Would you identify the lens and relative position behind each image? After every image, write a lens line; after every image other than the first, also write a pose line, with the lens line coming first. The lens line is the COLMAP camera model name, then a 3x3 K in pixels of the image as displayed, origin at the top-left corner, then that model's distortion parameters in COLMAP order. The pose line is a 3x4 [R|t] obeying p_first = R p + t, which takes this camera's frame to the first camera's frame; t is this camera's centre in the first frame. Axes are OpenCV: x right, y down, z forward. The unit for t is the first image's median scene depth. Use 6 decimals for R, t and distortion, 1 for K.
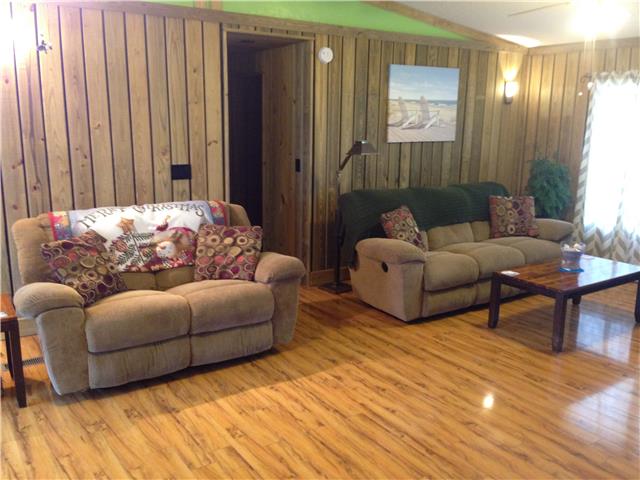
lens RADIAL K [[584.0, 0, 320.0], [0, 584.0, 240.0], [0, 0, 1]] dist [0.081927, -0.159943]
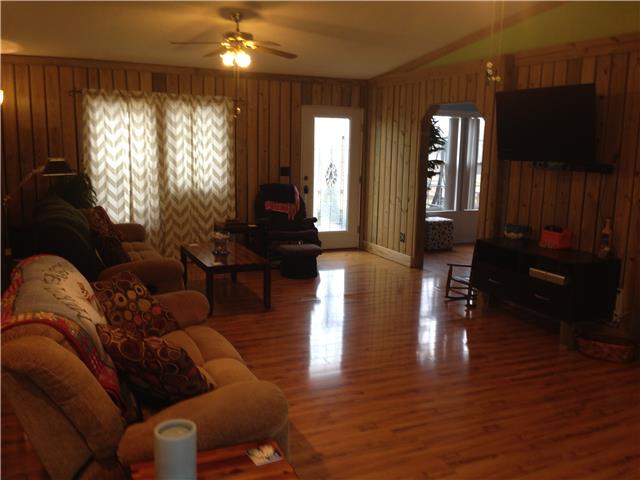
lens RADIAL K [[583.8, 0, 320.0], [0, 583.8, 240.0], [0, 0, 1]] dist [-0.000518, -0.000368]
pose [[0.187348, -0.178480, 0.965943, -0.853555], [0.178382, 0.973186, 0.145220, -0.137992], [-0.965961, 0.145100, 0.214162, 0.598685]]
